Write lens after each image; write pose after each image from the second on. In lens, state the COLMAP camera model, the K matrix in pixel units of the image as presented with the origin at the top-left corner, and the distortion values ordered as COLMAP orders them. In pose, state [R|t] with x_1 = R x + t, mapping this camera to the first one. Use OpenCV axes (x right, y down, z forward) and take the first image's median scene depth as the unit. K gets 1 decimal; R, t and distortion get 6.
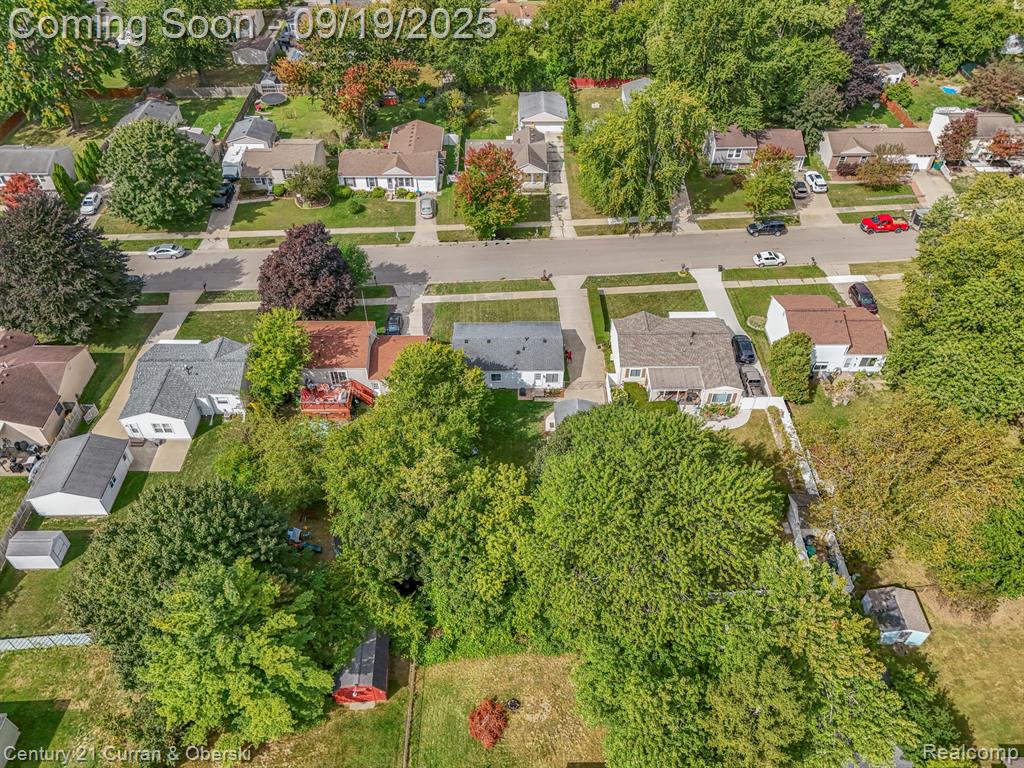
lens RADIAL K [[746.3, 0, 507.3], [0, 746.3, 385.1], [0, 0, 1]] dist [0.073673, -0.063864]
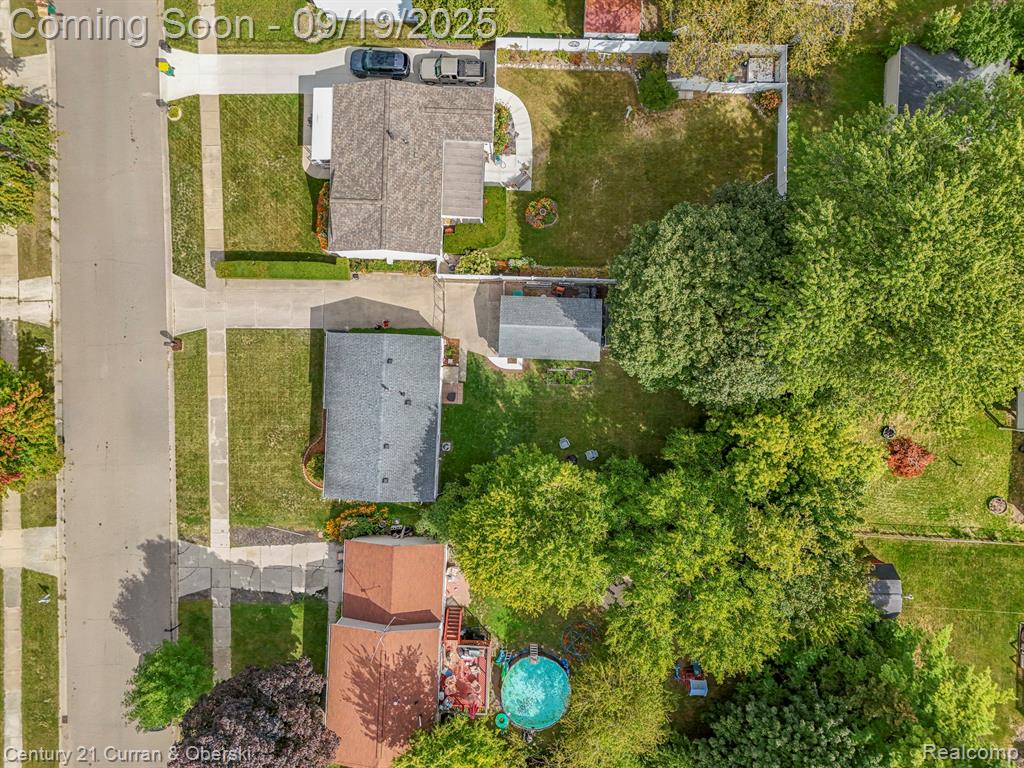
lens RADIAL K [[746.3, 0, 511.3], [0, 746.3, 380.7], [0, 0, 1]] dist [0.073673, -0.063864]
pose [[0.040614, -0.999064, 0.014921, 0.023497], [0.708913, 0.039336, 0.704198, -0.383282], [-0.704125, -0.018023, 0.709847, 0.389154]]
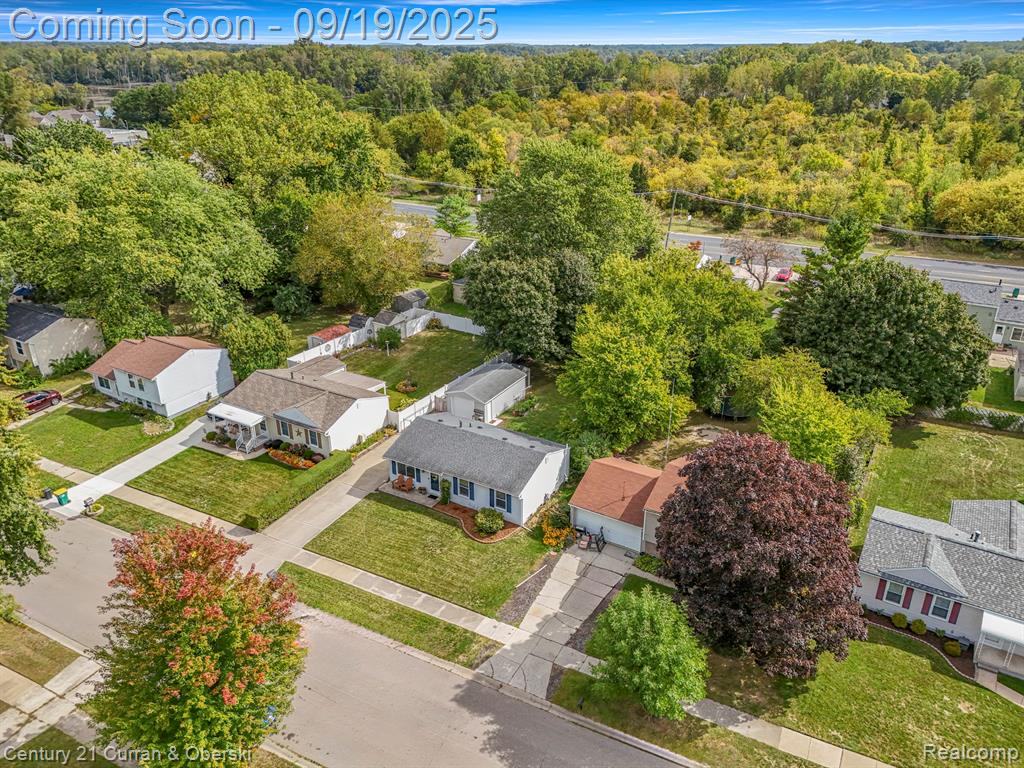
lens RADIAL K [[746.3, 0, 510.1], [0, 746.3, 385.0], [0, 0, 1]] dist [0.073673, -0.063864]
pose [[-0.854994, -0.209638, 0.474380, -0.302074], [0.365828, 0.404585, 0.838141, -0.572867], [-0.367633, 0.890148, -0.269226, 0.975622]]
